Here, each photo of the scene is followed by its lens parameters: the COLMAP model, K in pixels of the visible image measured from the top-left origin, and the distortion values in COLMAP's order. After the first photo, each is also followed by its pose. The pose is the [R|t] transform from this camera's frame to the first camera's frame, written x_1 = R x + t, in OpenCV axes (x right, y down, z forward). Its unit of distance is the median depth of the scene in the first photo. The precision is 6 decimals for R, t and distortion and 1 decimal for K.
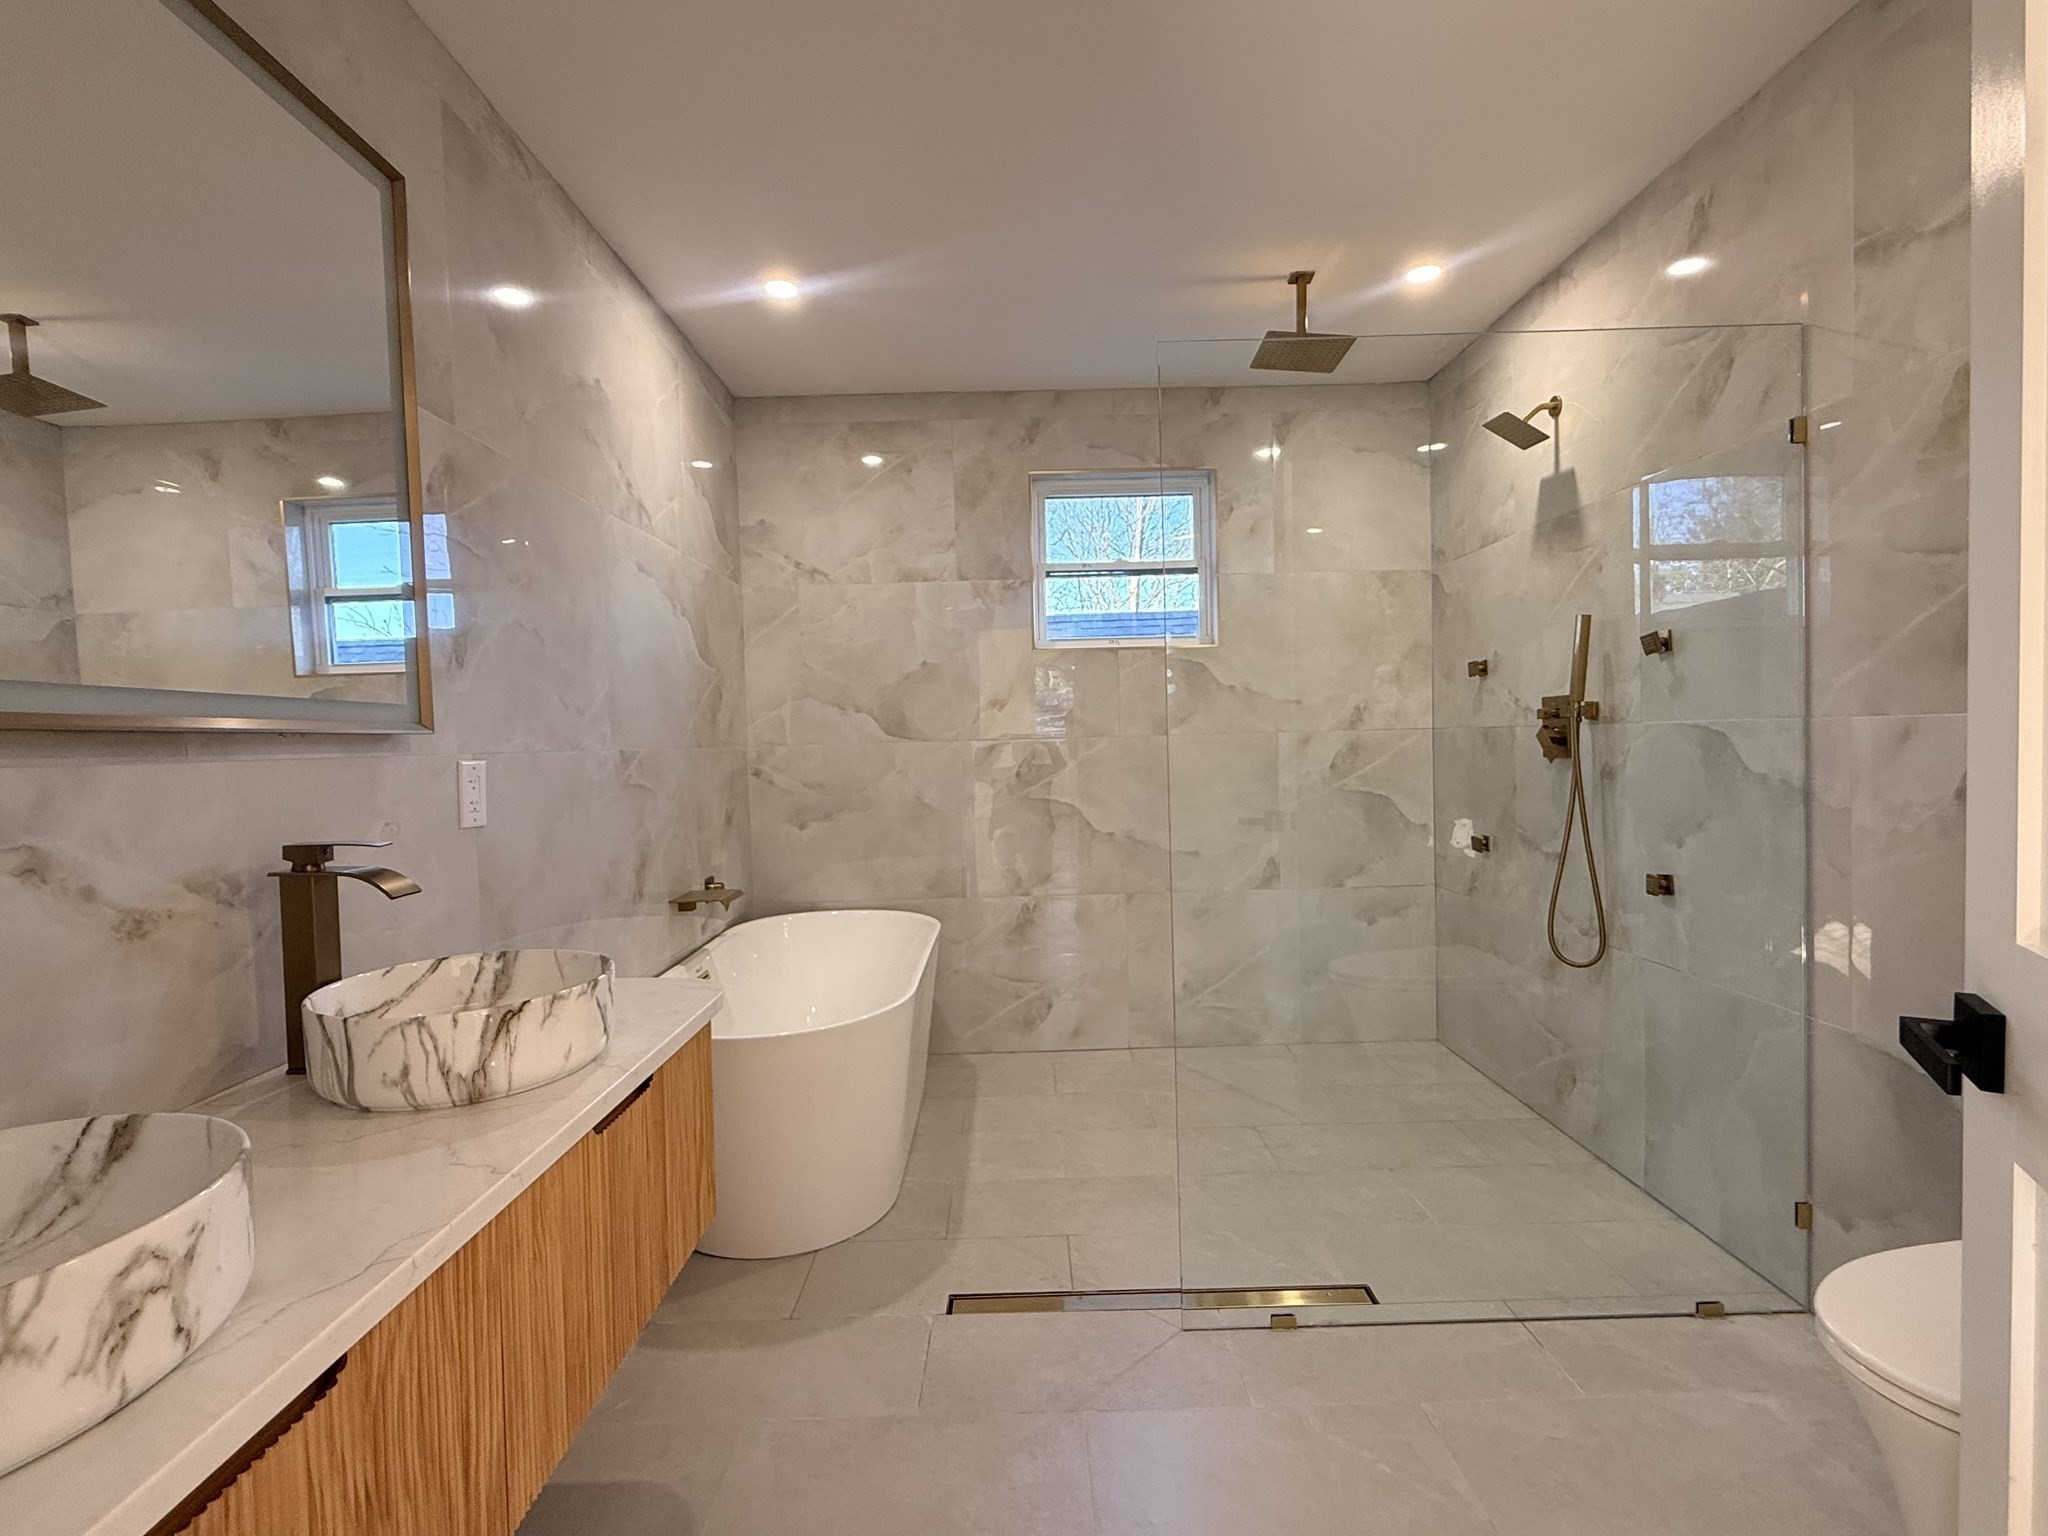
lens RADIAL K [[940.9, 0, 1018.0], [0, 940.9, 764.4], [0, 0, 1]] dist [0.004463, -0.000323]
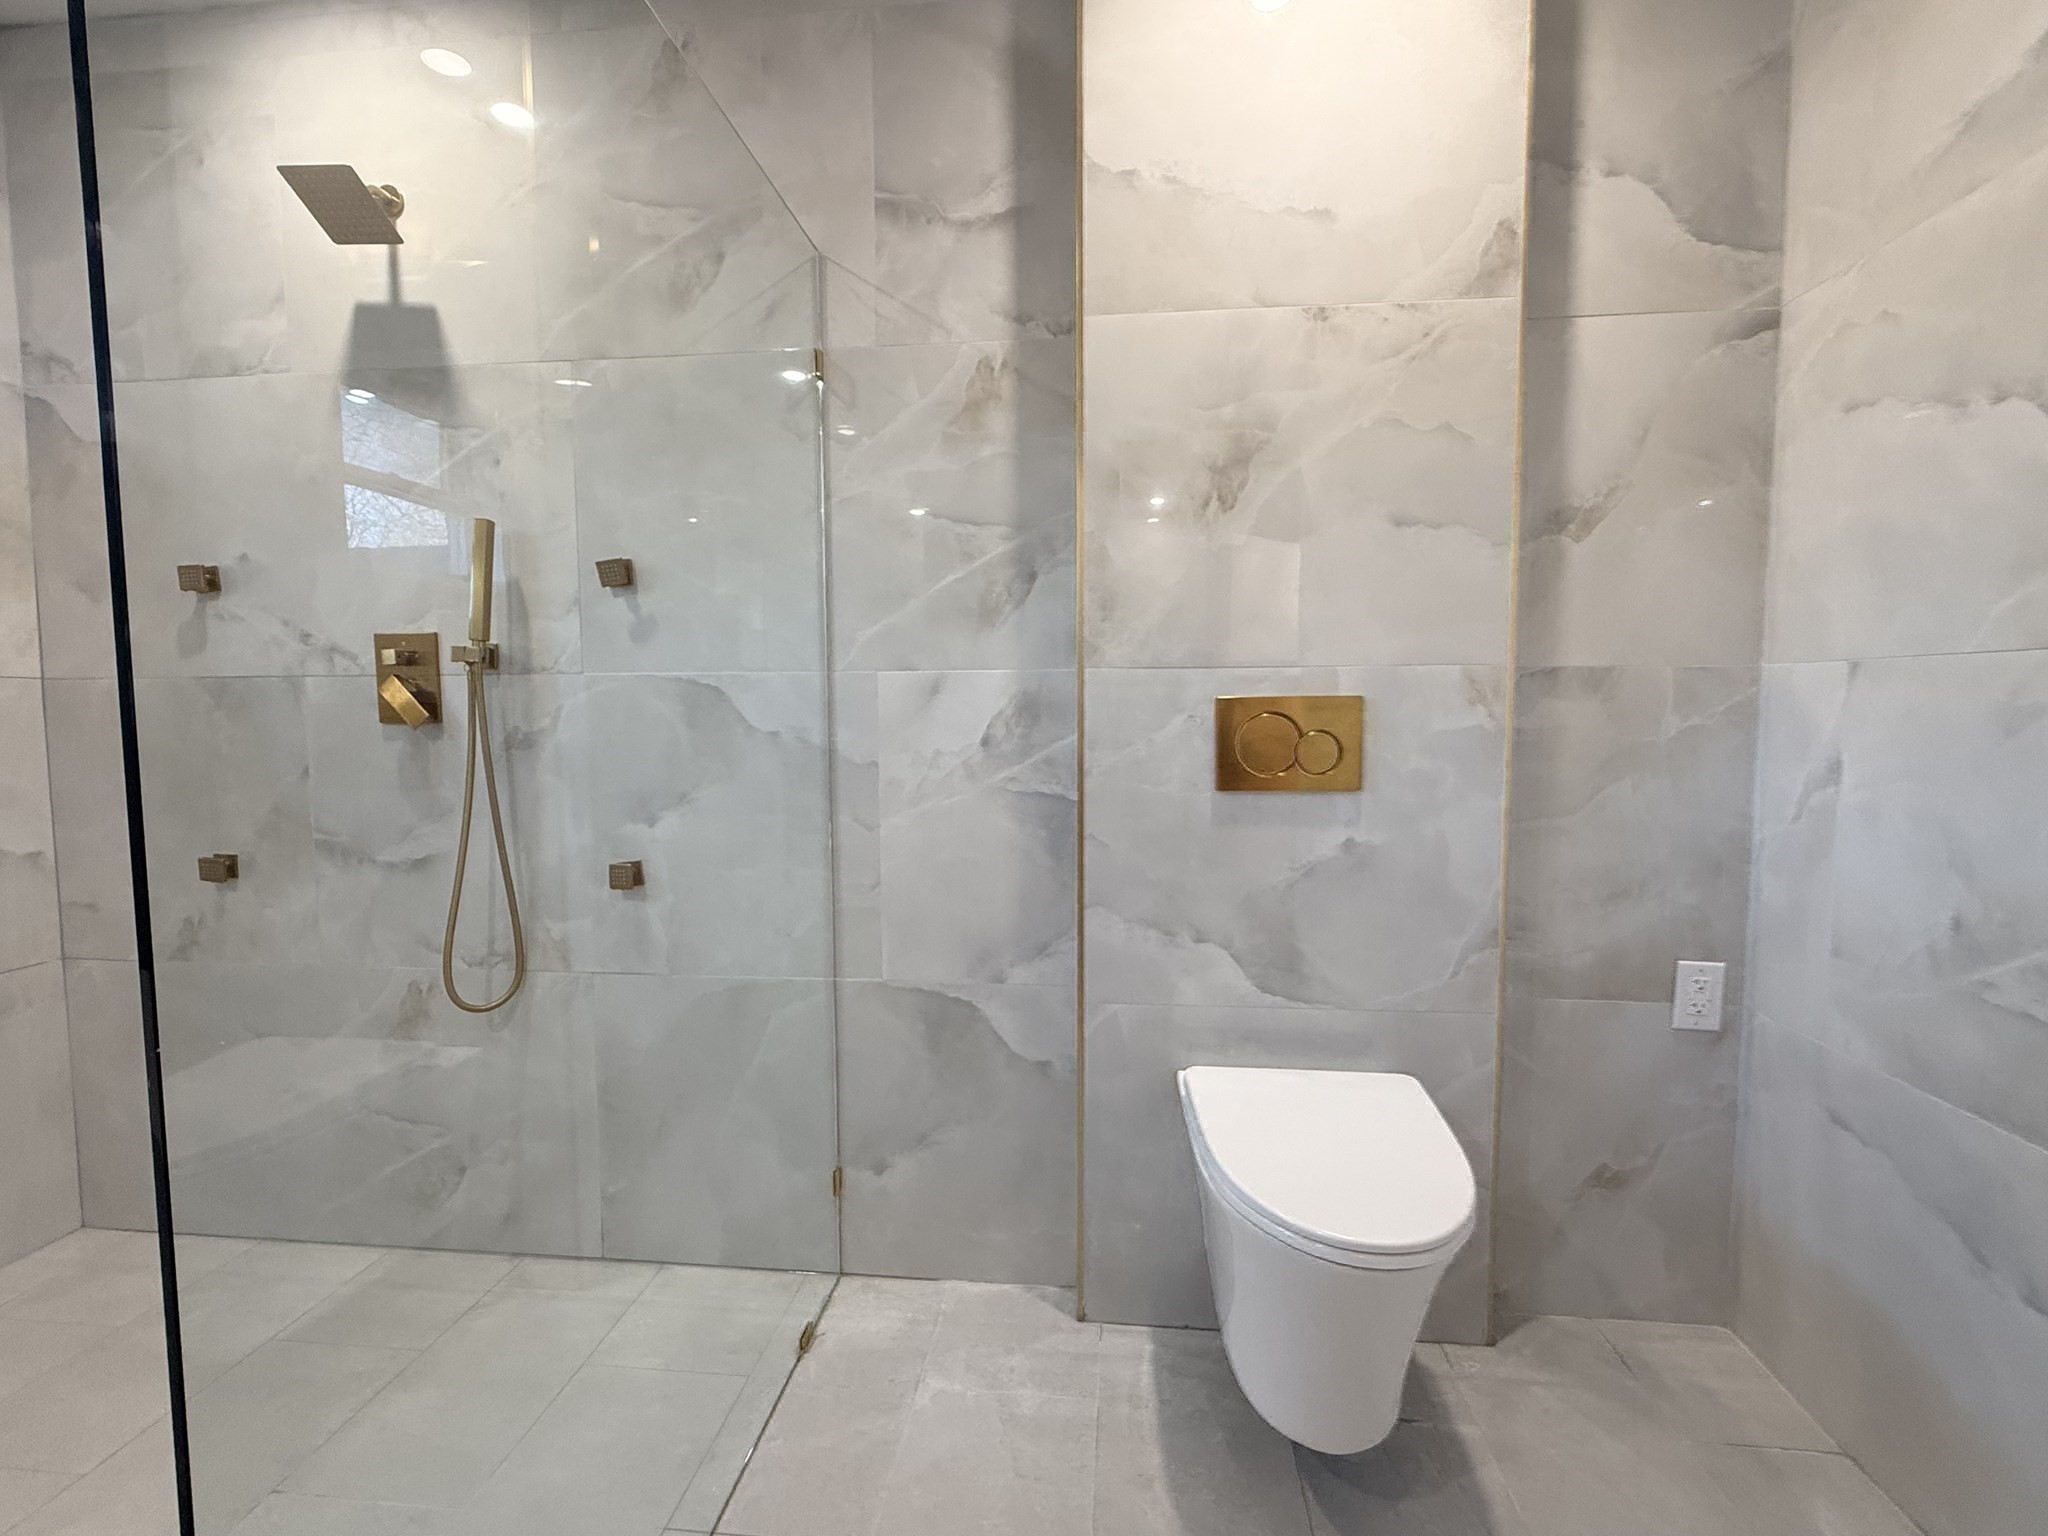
lens RADIAL K [[940.9, 0, 1027.4], [0, 940.9, 768.5], [0, 0, 1]] dist [0.004463, -0.000323]
pose [[0.103370, -0.040749, 0.993808, -0.082772], [0.029163, 0.998855, 0.037922, 0.015642], [-0.994215, 0.025063, 0.104440, 0.573081]]
